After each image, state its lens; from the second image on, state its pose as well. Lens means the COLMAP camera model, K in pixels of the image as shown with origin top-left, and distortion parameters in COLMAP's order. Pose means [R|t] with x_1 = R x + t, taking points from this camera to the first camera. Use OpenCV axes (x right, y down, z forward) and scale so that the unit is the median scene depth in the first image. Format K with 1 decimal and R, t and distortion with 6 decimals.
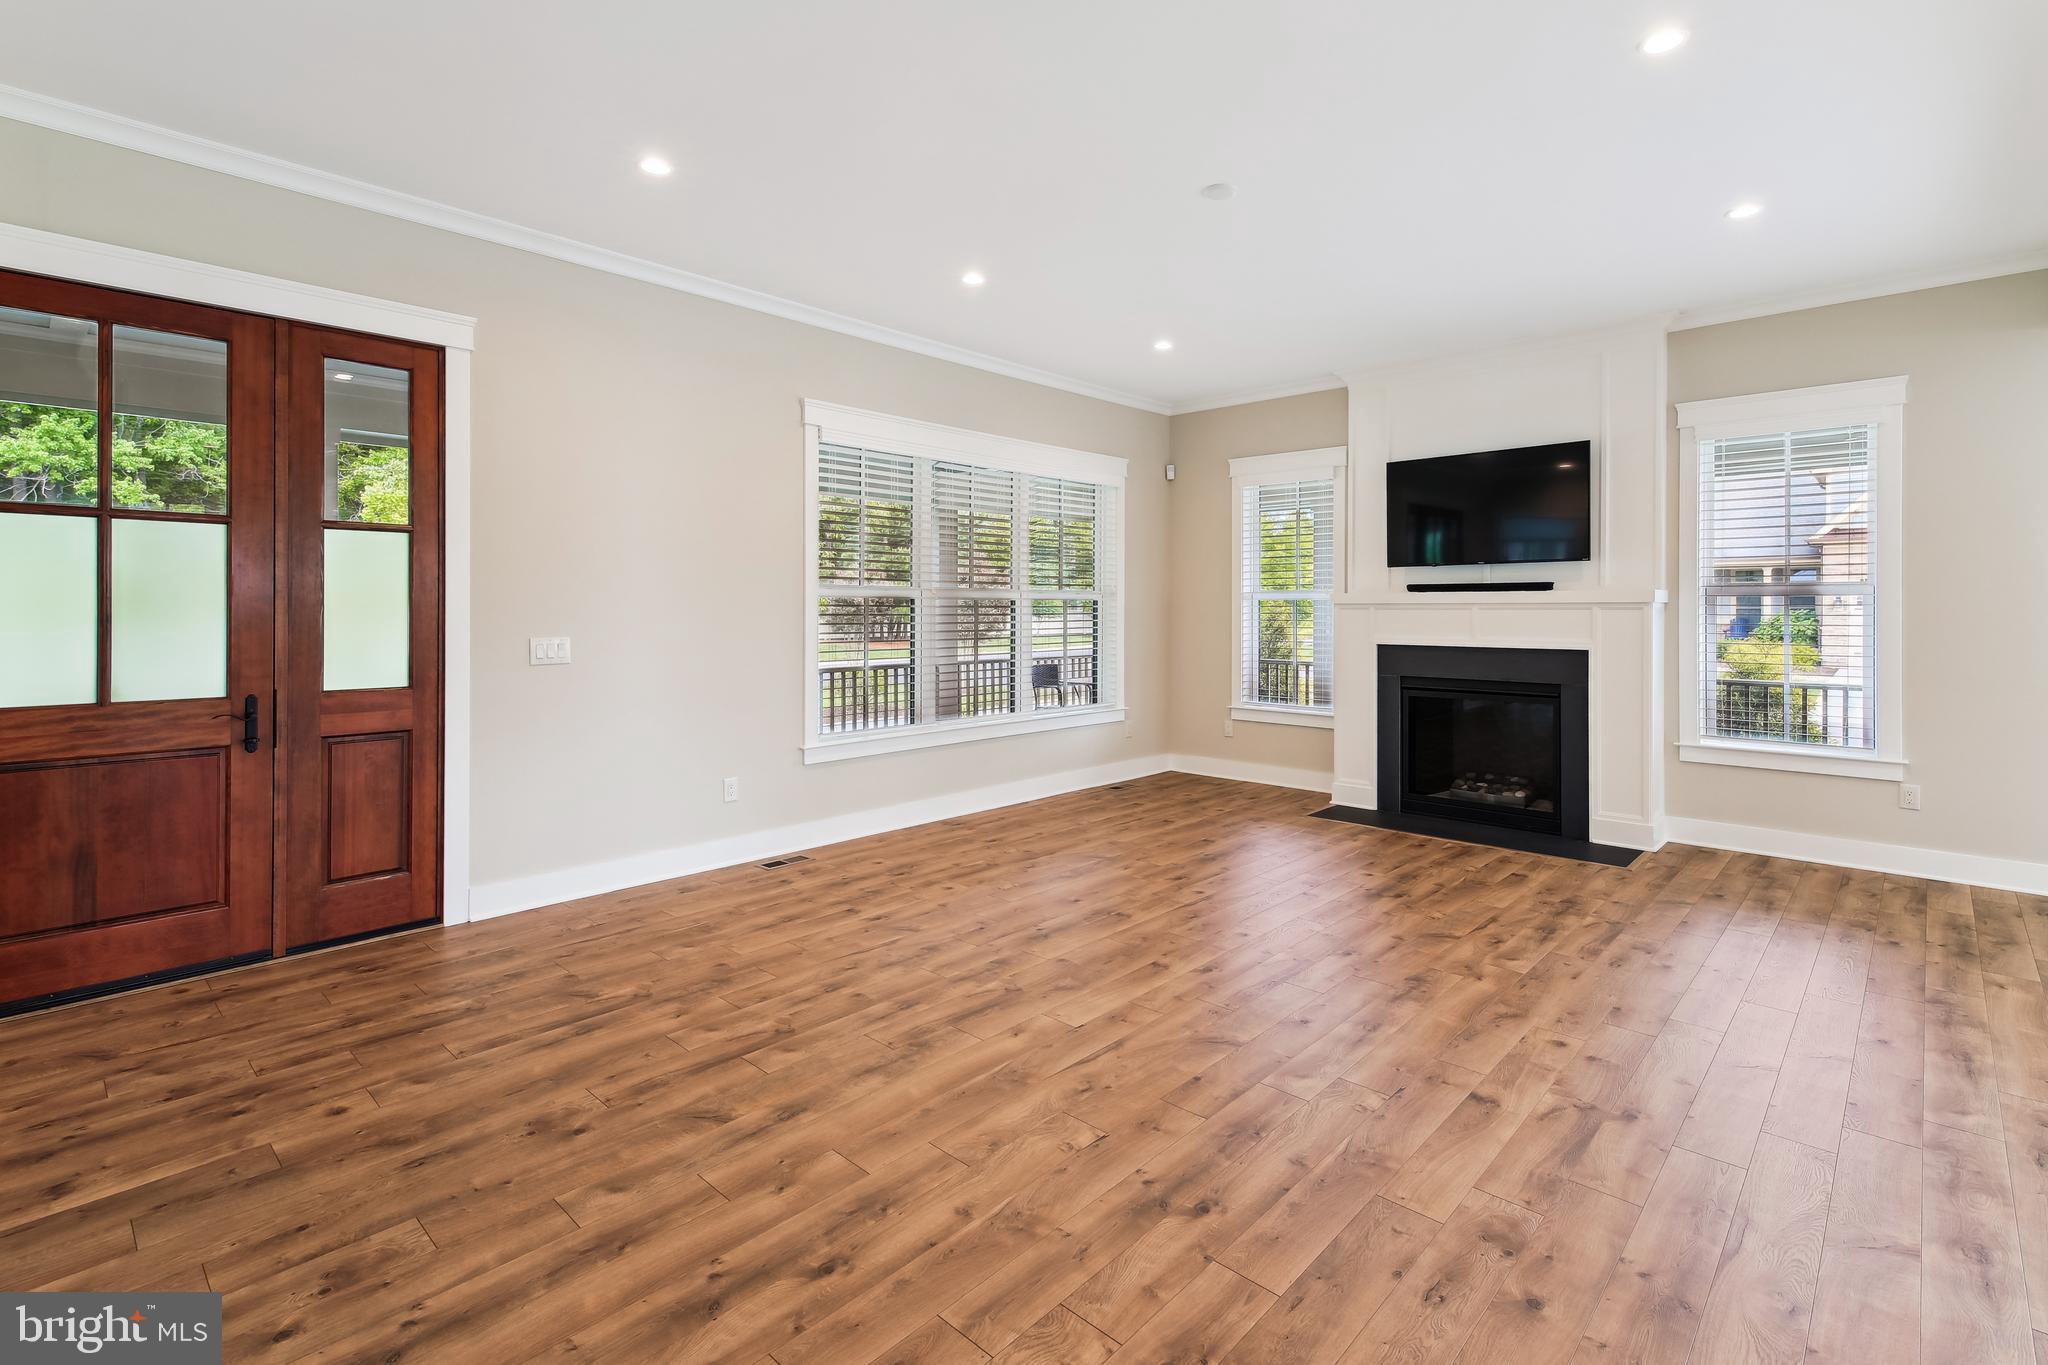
lens RADIAL K [[912.9, 0, 1067.1], [0, 912.9, 608.7], [0, 0, 1]] dist [0.007747, 0.000389]
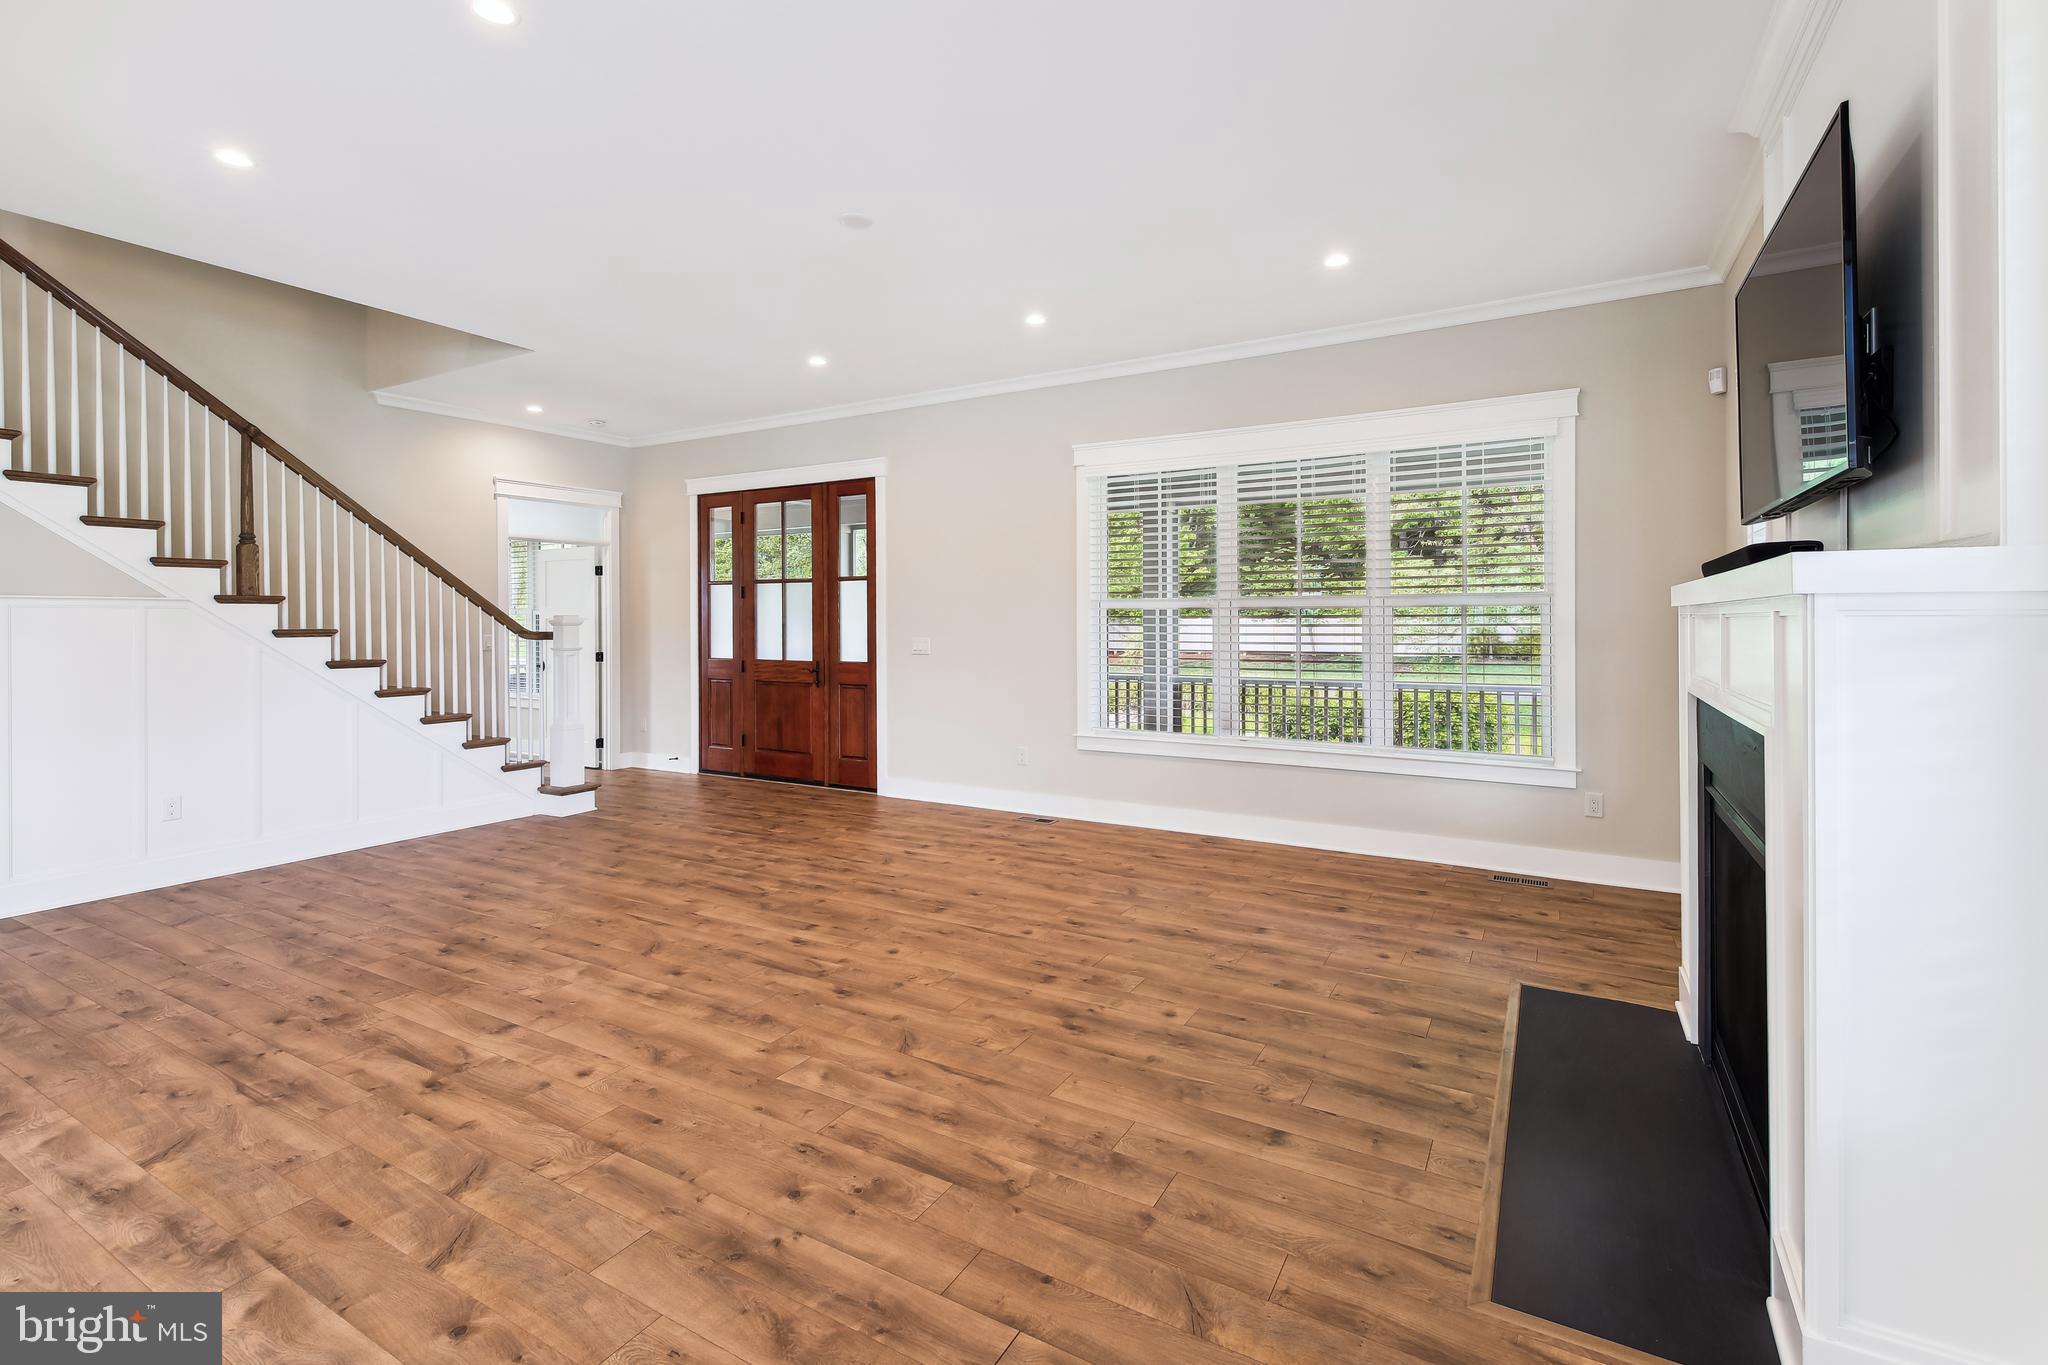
lens RADIAL K [[877.7, 0, 1021.7], [0, 877.7, 618.1], [0, 0, 1]] dist [0.010437, -0.000156]
pose [[0.247944, -0.001574, -0.968773, 1.291391], [0.003317, 0.999994, -0.000776, -0.002868], [0.968769, -0.003021, 0.247948, 1.011930]]
